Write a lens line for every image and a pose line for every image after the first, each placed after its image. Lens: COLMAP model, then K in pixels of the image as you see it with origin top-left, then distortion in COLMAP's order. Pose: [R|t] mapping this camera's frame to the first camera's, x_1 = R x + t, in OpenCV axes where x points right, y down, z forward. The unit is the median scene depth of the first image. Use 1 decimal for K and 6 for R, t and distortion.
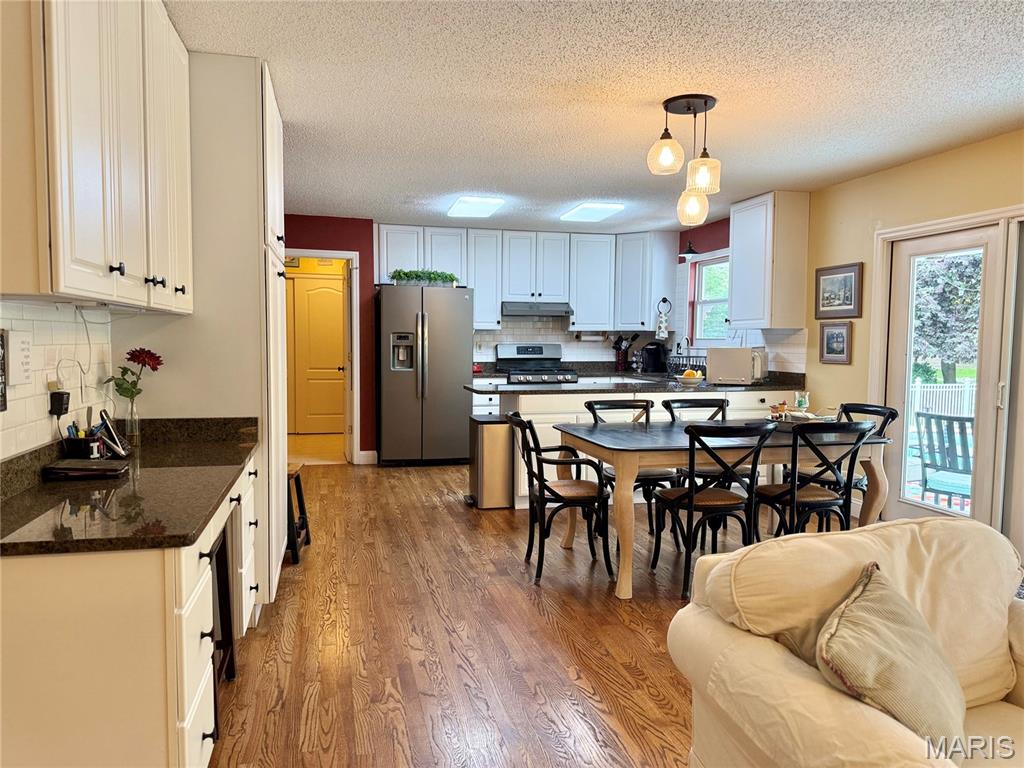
lens RADIAL K [[728.4, 0, 512.0], [0, 728.4, 384.0], [0, 0, 1]] dist [0.144658, -0.187176]
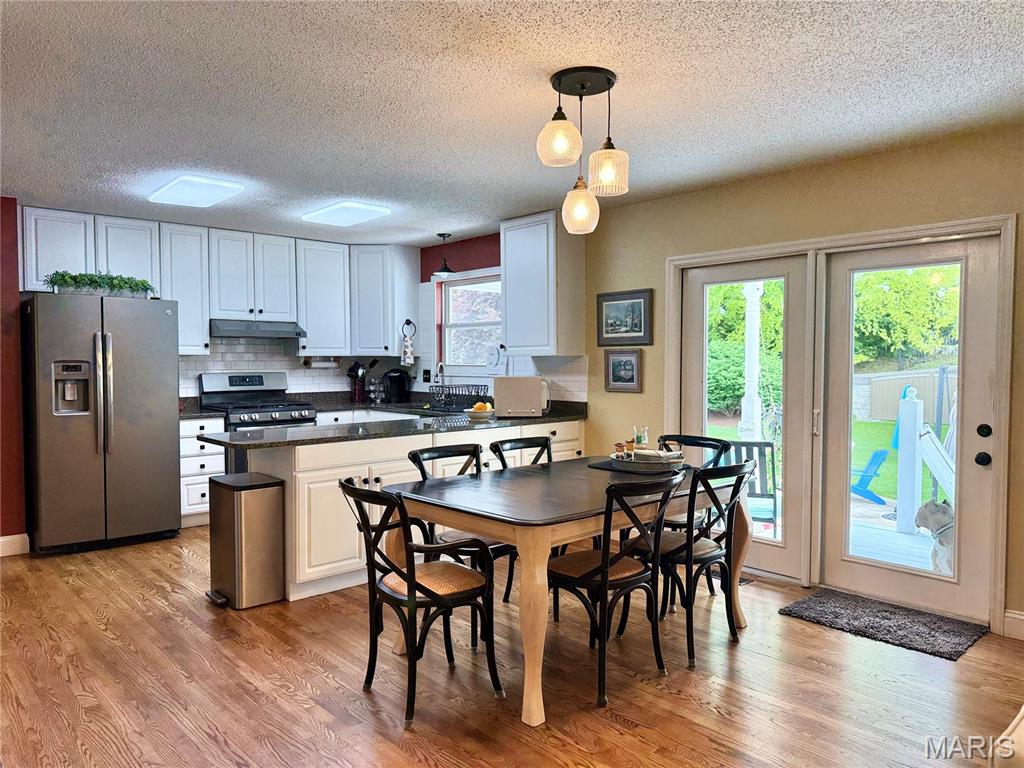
lens RADIAL K [[728.4, 0, 512.0], [0, 728.4, 384.0], [0, 0, 1]] dist [0.144658, -0.187176]
pose [[0.887410, -0.022973, 0.460407, -0.106676], [0.035851, 0.999172, -0.019245, -0.019588], [-0.459584, 0.033584, 0.887499, 0.174792]]
